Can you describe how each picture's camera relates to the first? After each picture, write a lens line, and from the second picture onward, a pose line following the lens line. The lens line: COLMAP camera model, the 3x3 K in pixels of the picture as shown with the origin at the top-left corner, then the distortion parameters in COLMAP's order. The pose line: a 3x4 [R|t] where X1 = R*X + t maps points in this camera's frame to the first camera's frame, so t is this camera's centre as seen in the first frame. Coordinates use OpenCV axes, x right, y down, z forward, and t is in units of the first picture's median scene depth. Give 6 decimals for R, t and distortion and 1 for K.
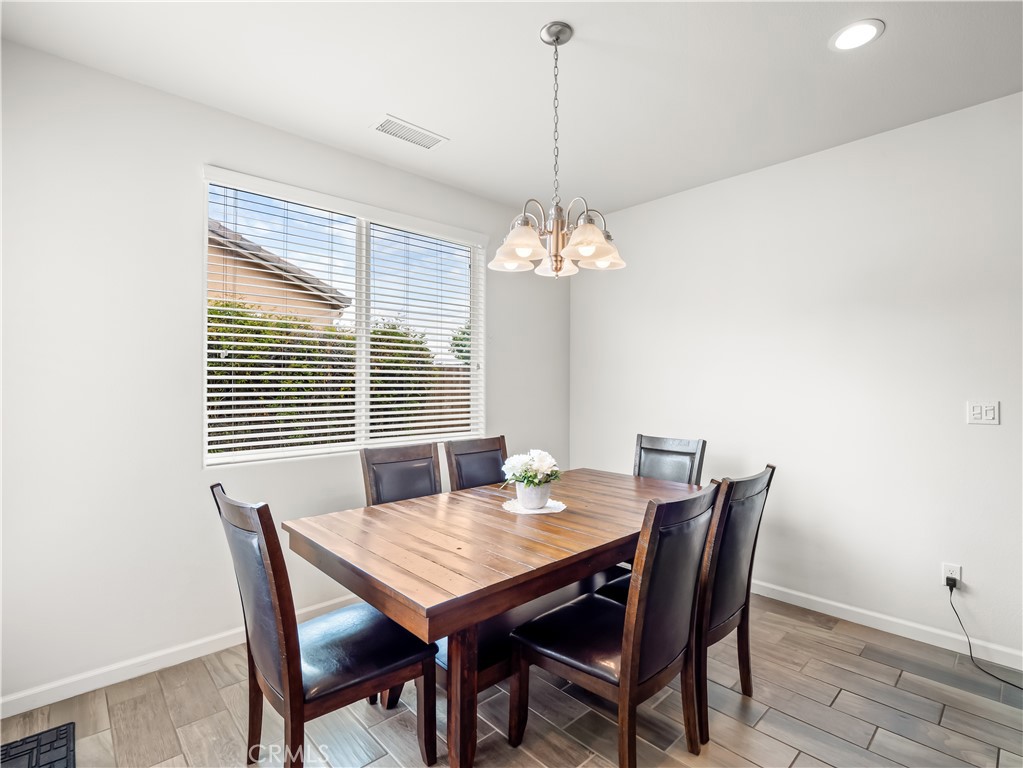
lens RADIAL K [[495.4, 0, 515.8], [0, 495.4, 382.3], [0, 0, 1]] dist [-0.021419, -0.000202]
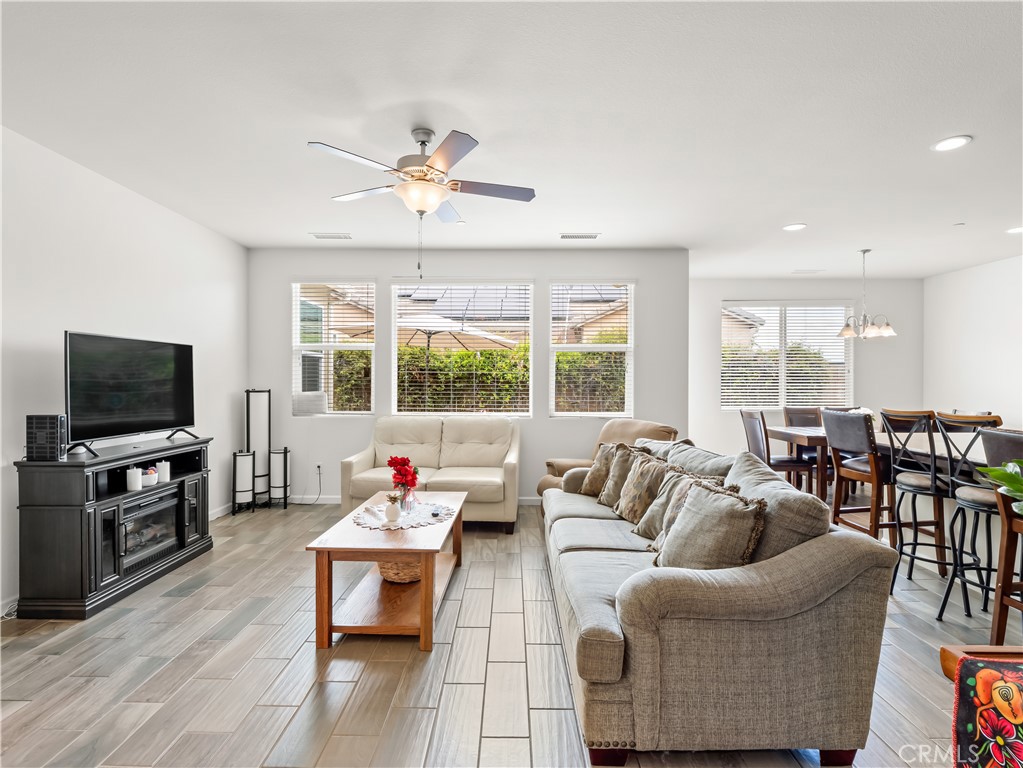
lens RADIAL K [[505.7, 0, 514.8], [0, 505.7, 383.9], [0, 0, 1]] dist [-0.017793, 0.000342]
pose [[0.726666, 0.000885, -0.686991, 0.362767], [0.004596, 0.999971, 0.006149, -0.001652], [0.686976, -0.007626, 0.726640, -1.454732]]
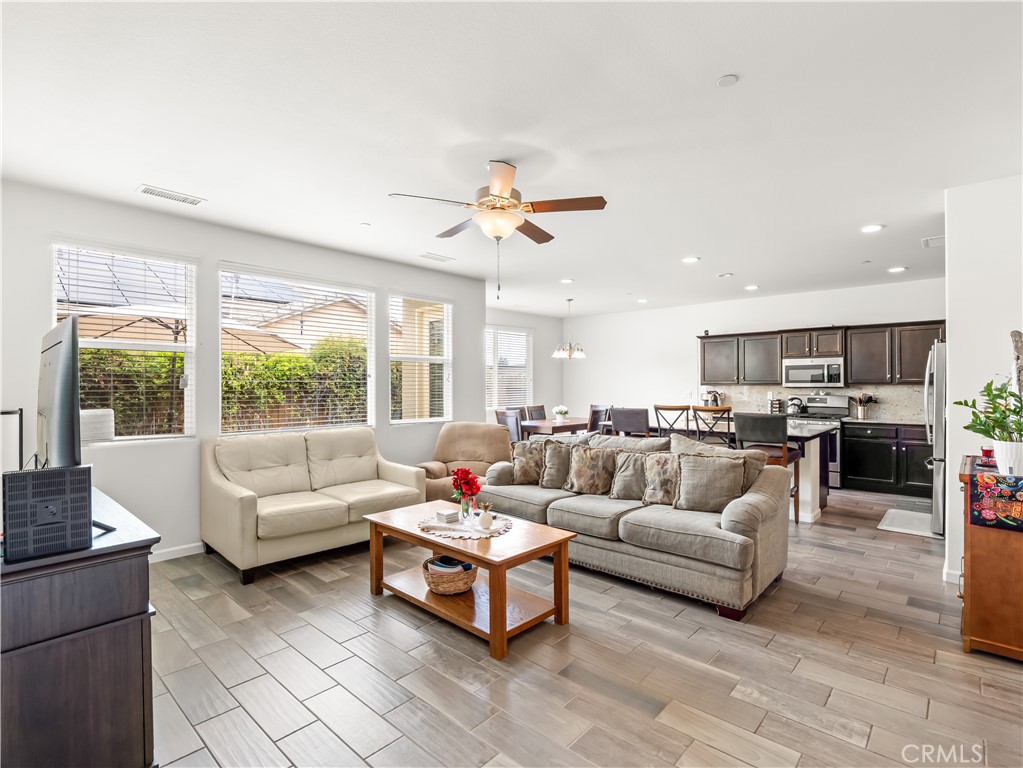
lens RADIAL K [[505.7, 0, 516.8], [0, 505.7, 384.8], [0, 0, 1]] dist [-0.017793, 0.000342]
pose [[0.996308, -0.005489, 0.085671, -0.442162], [0.004987, 0.999969, 0.006073, -0.026794], [-0.085701, -0.005624, 0.996305, -1.899906]]
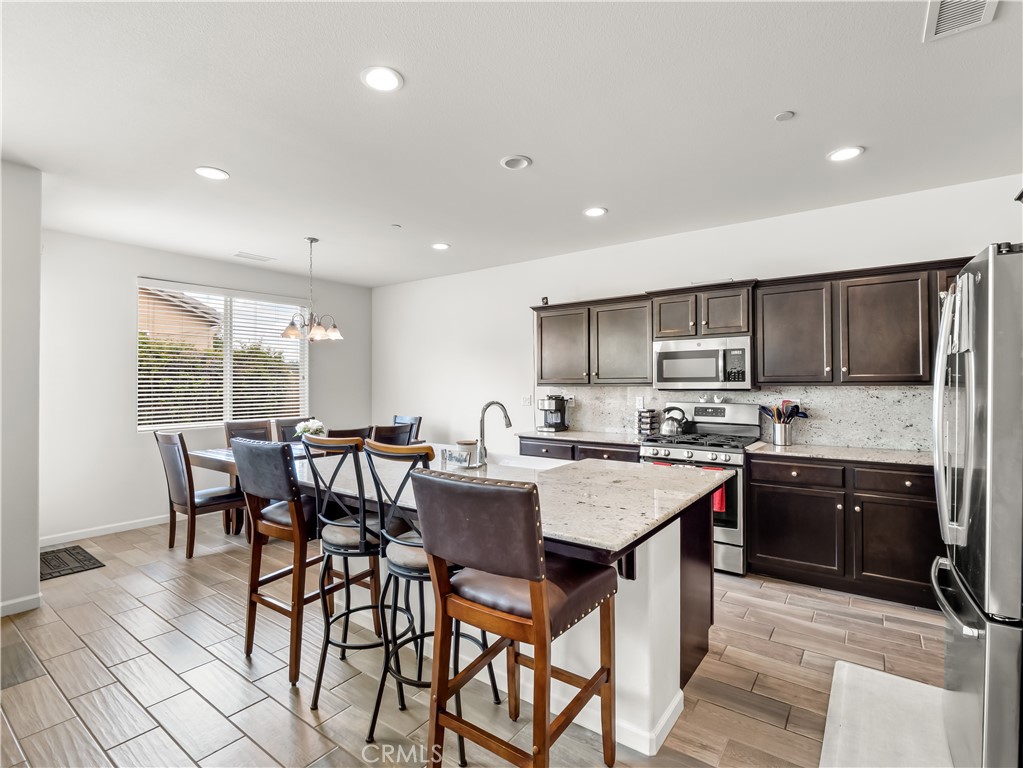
lens RADIAL K [[495.4, 0, 511.9], [0, 495.4, 382.0], [0, 0, 1]] dist [-0.021419, -0.000202]
pose [[0.982956, -0.004247, 0.183792, 0.367394], [0.004131, 0.999991, 0.001013, -0.017921], [-0.183795, -0.000237, 0.982965, -0.922000]]
